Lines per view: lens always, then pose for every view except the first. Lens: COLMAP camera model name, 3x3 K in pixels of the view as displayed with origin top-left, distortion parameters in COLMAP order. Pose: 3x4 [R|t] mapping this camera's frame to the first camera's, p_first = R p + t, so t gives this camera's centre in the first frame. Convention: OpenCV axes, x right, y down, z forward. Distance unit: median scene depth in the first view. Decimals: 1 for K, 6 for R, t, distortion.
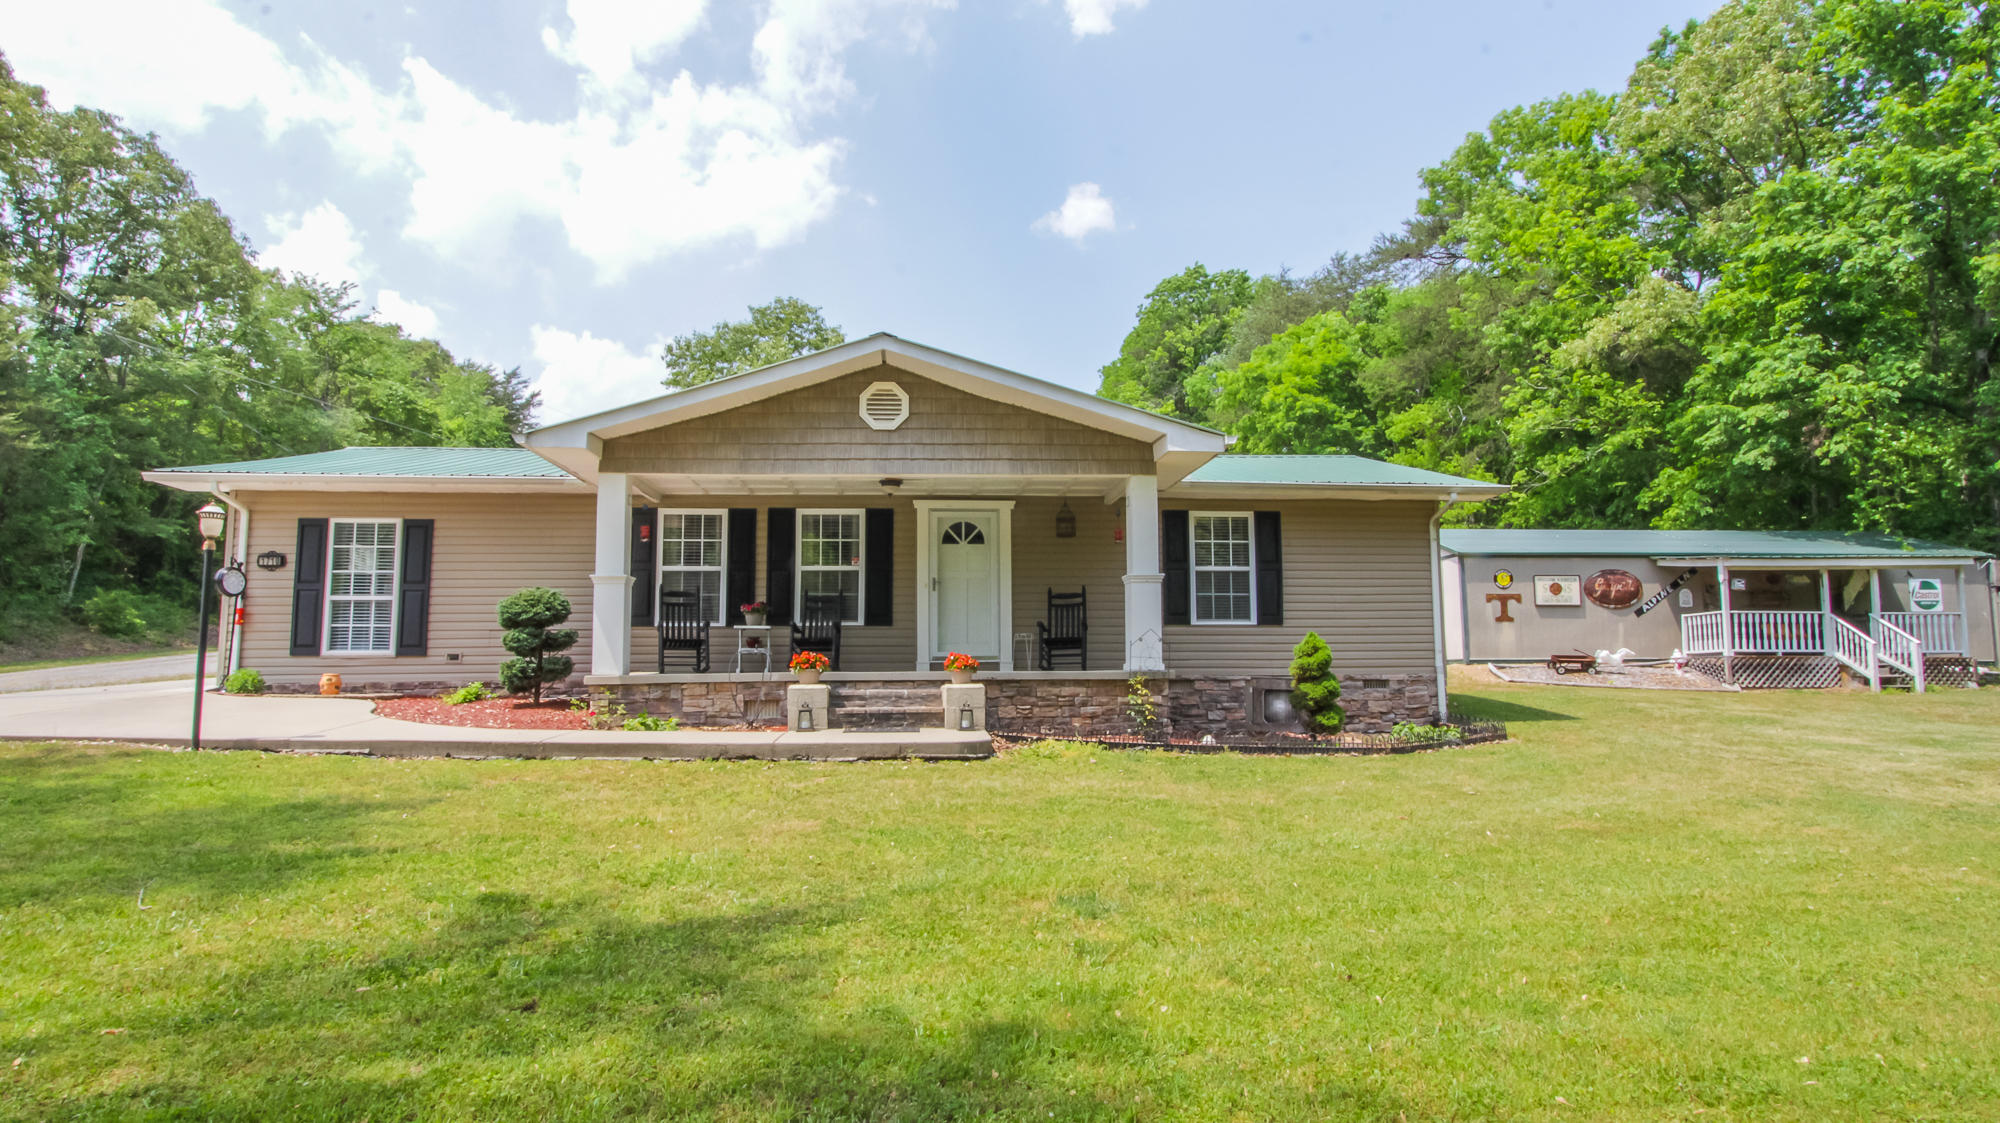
lens RADIAL K [[1021.5, 0, 977.3], [0, 1021.5, 570.0], [0, 0, 1]] dist [-0.013310, -0.000062]
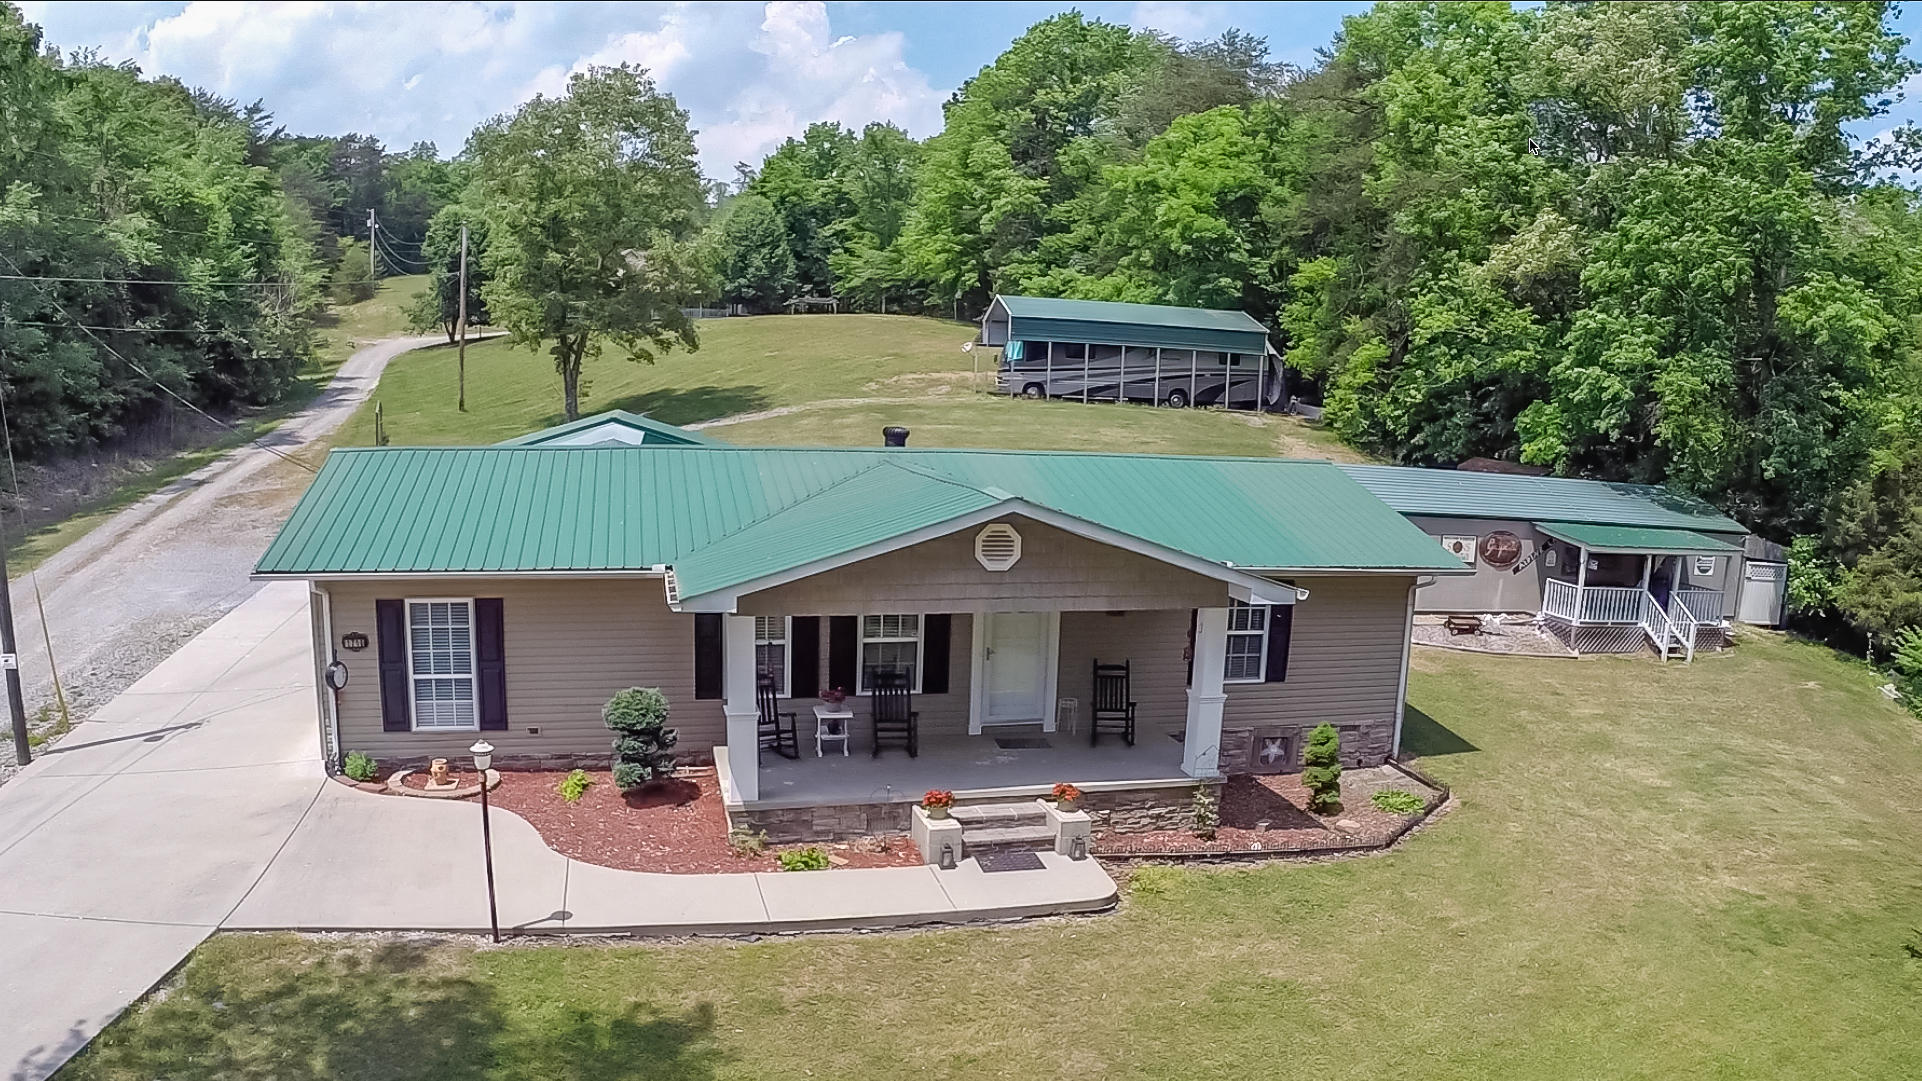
lens RADIAL K [[1224.0, 0, 938.0], [0, 1224.0, 615.2], [0, 0, 1]] dist [-0.280040, 0.106620]
pose [[0.985368, 0.004529, 0.170383, -0.305581], [-0.051638, 0.960598, 0.273103, -0.362496], [-0.162433, -0.277905, 0.946776, -0.161001]]
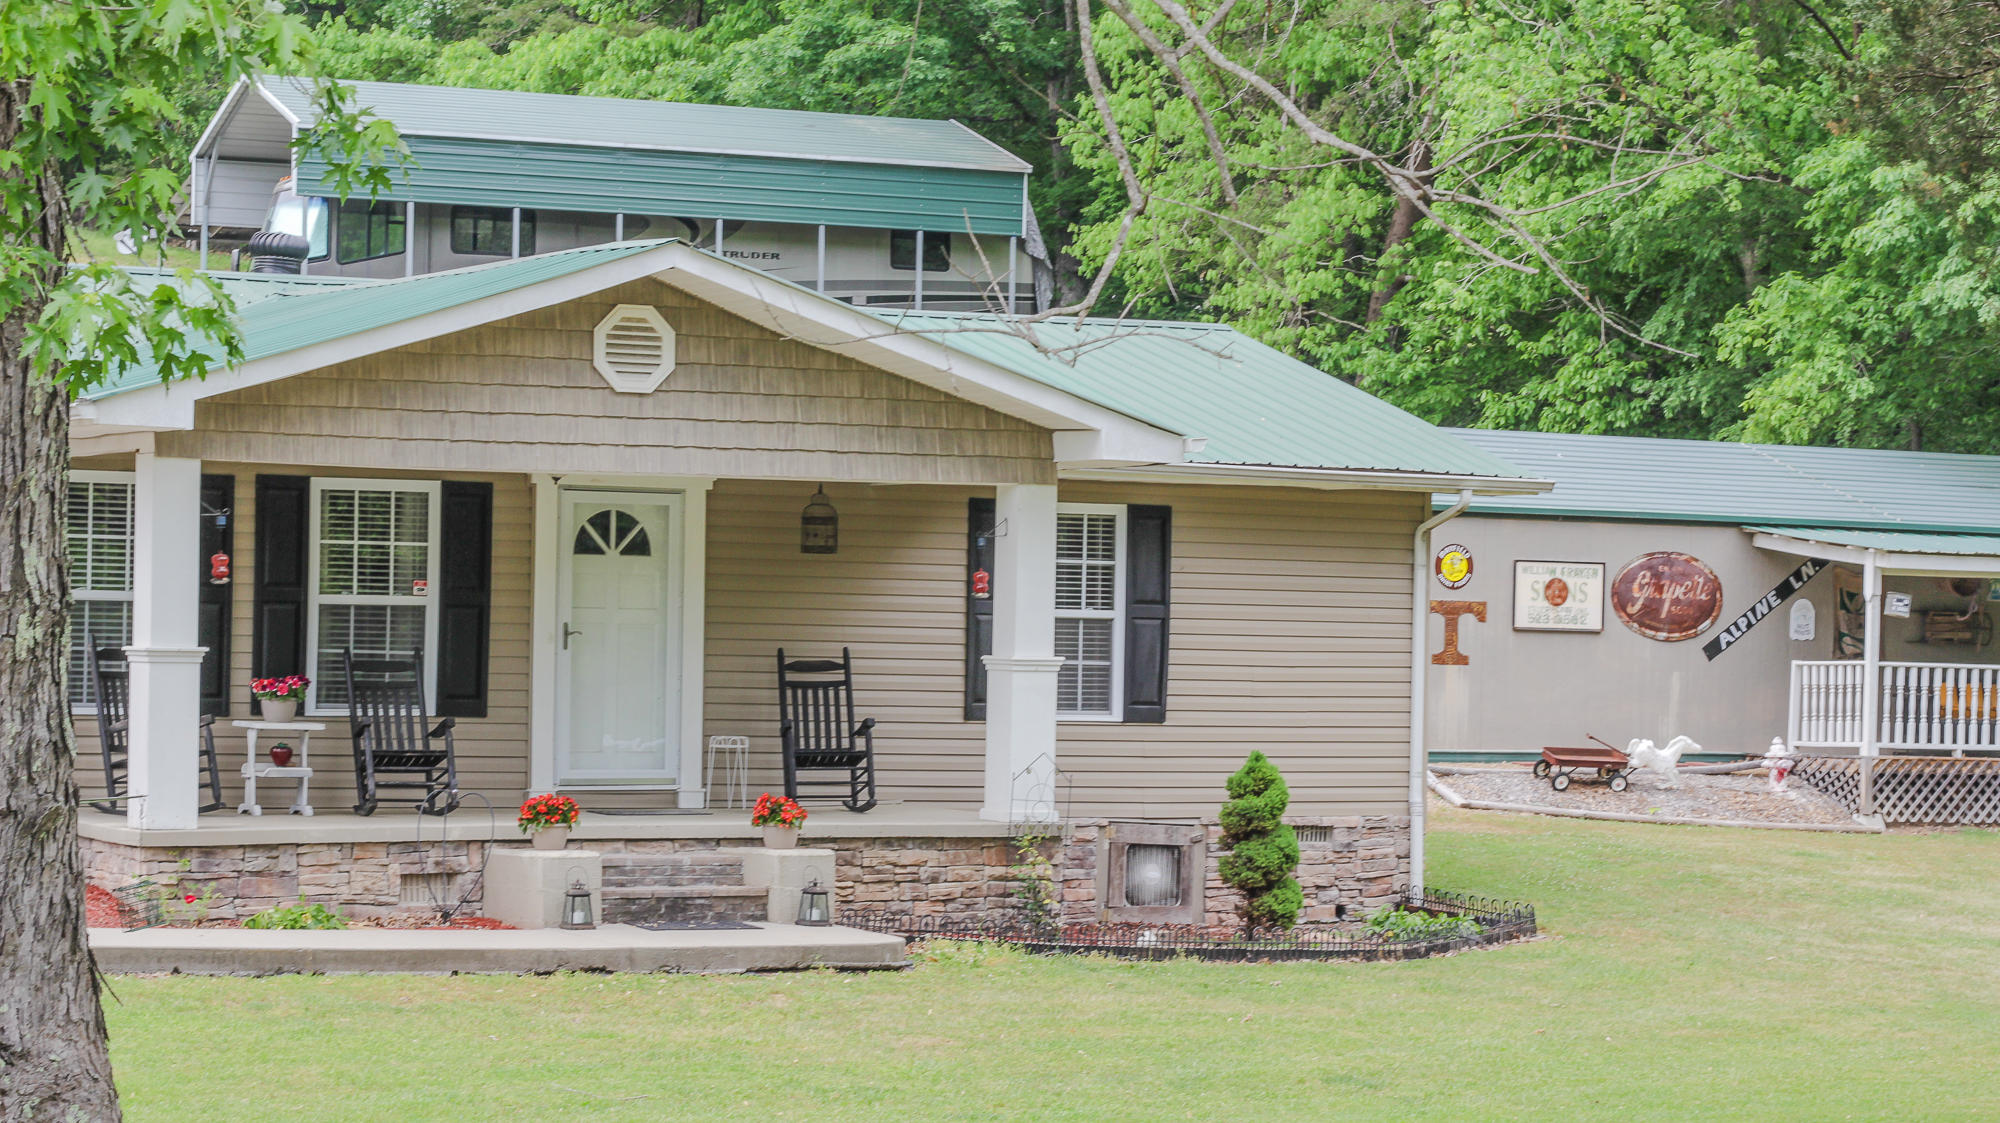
lens RADIAL K [[4645.5, 0, 1000.0], [0, 4645.5, 561.5], [0, 0, 1]] dist [-0.063095, 0.004983]
pose [[0.903676, 0.028128, 0.427291, -0.830439], [-0.064353, 0.995429, 0.070572, -0.198652], [-0.423353, -0.091272, 0.901355, -1.156690]]
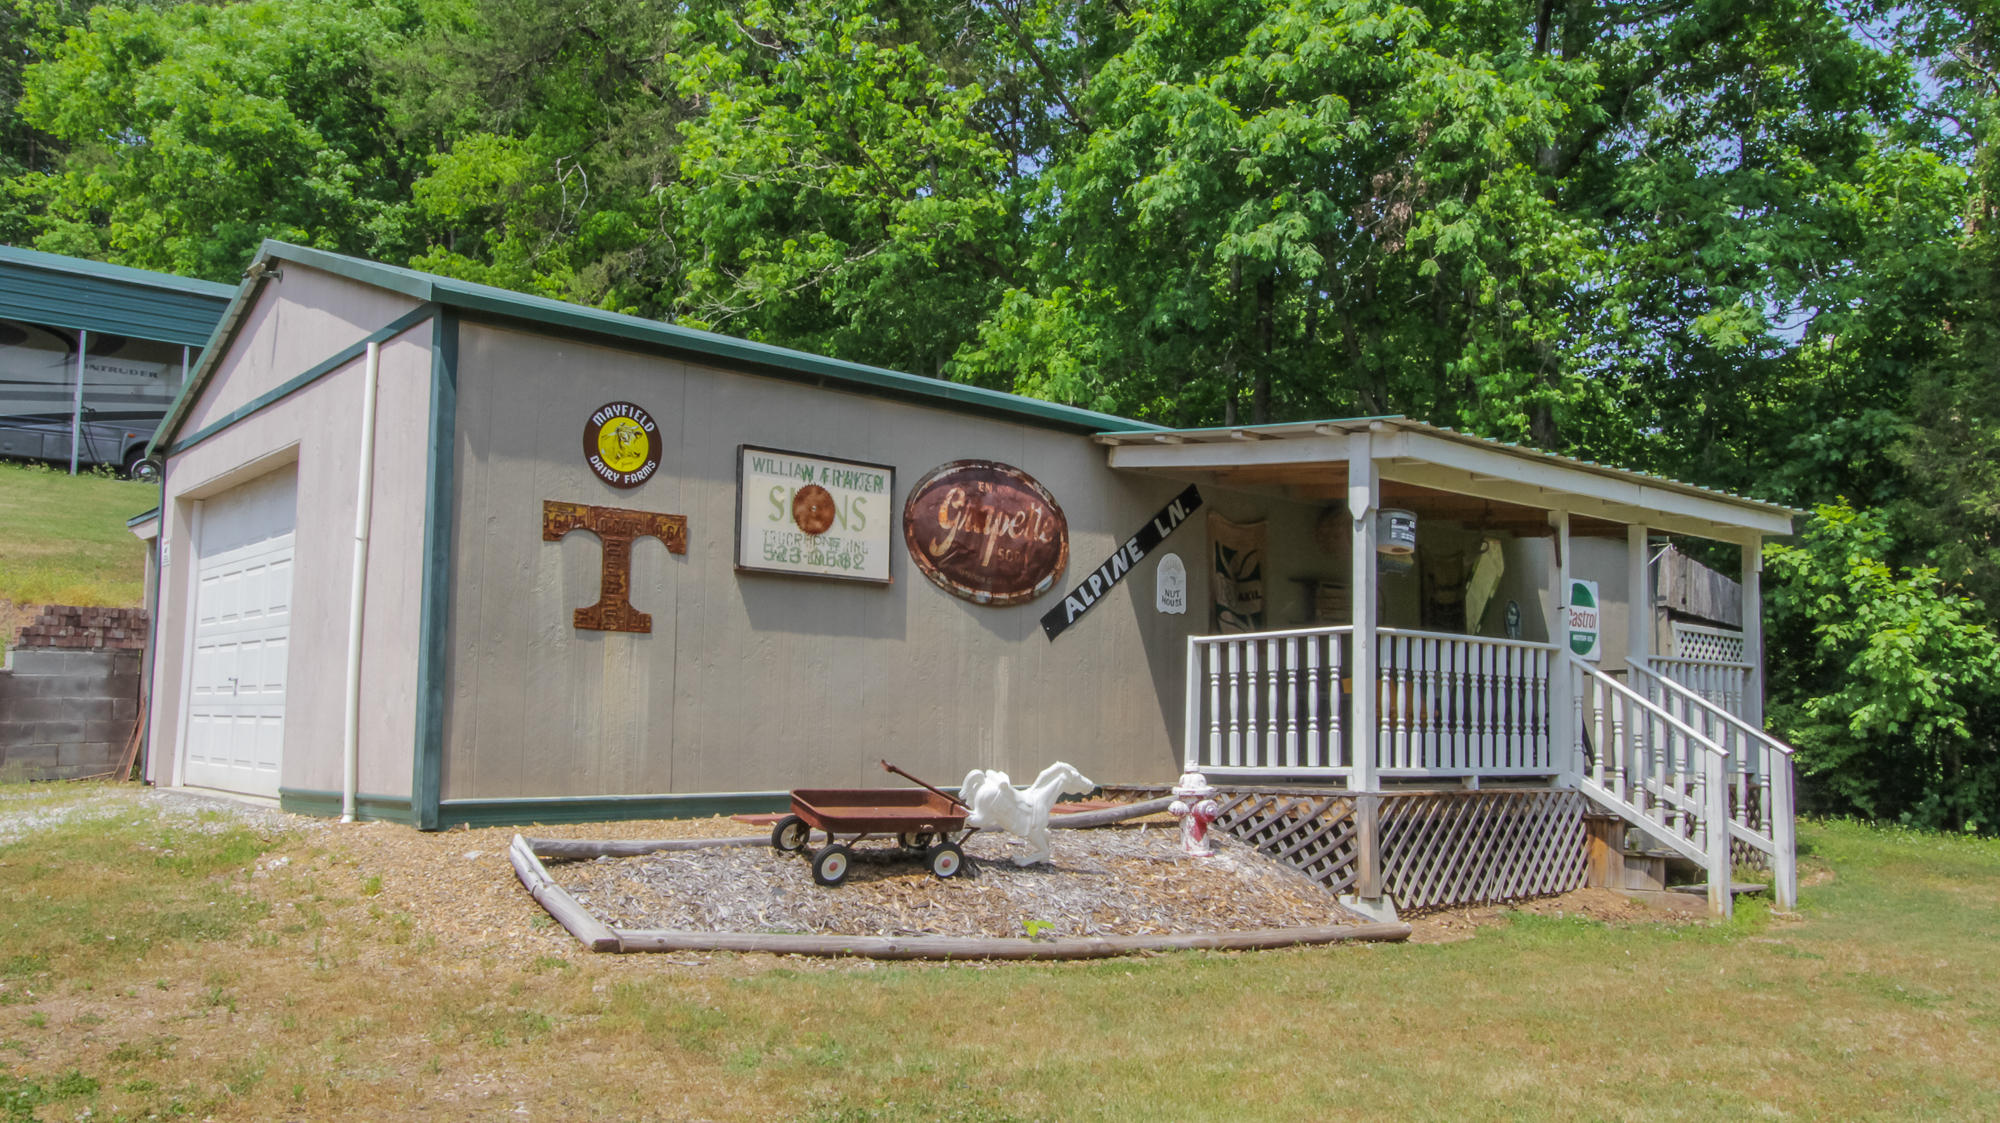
lens RADIAL K [[1494.1, 0, 1000.0], [0, 1494.1, 561.5], [0, 0, 1]] dist [-0.002745, 0.000380]
pose [[0.755604, 0.081822, 0.649898, 0.602066], [-0.074996, 0.996450, -0.038258, 0.068513], [-0.650721, -0.019832, 0.759058, 1.137626]]
